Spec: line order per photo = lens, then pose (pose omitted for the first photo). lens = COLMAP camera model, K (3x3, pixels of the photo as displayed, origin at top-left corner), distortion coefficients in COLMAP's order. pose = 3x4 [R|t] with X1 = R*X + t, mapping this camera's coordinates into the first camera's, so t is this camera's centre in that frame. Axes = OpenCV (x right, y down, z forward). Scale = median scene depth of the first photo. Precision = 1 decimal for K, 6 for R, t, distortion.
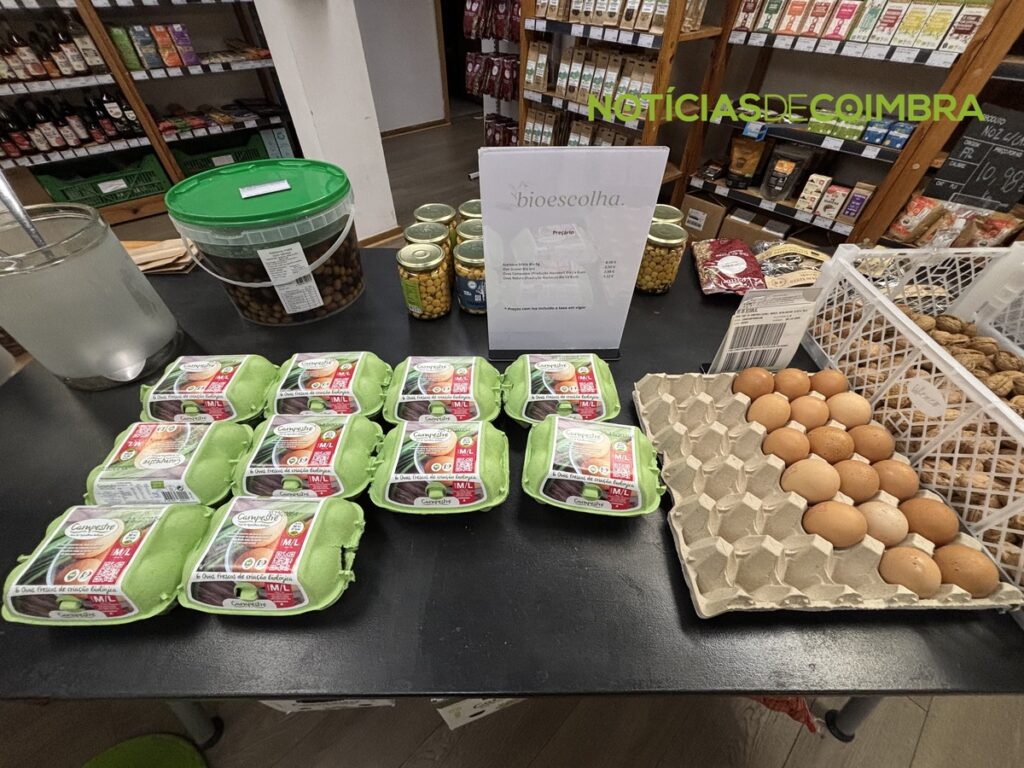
lens RADIAL K [[413.6, 0, 514.0], [0, 413.6, 387.5], [0, 0, 1]] dist [0.003020, -0.000513]
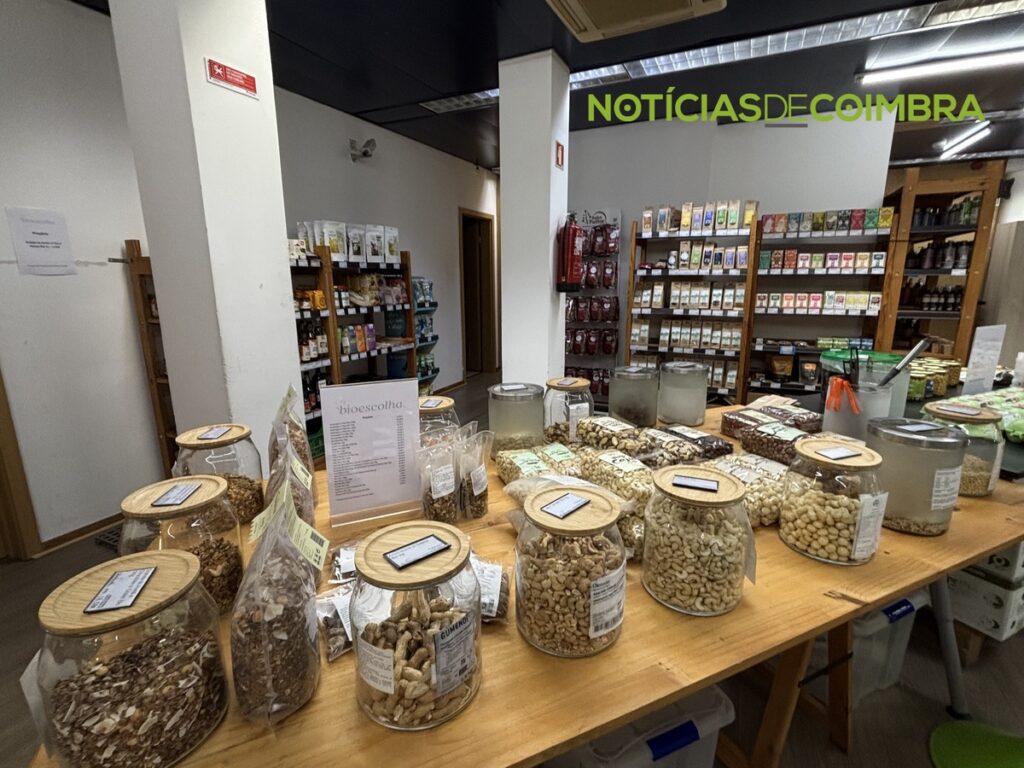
lens RADIAL K [[490.5, 0, 510.2], [0, 490.5, 385.9], [0, 0, 1]] dist [0.000461, -0.002255]
pose [[0.920334, -0.099068, 0.378380, -1.172275], [0.291171, 0.819461, -0.493663, 0.152855], [-0.261162, 0.564508, 0.783023, -0.191217]]
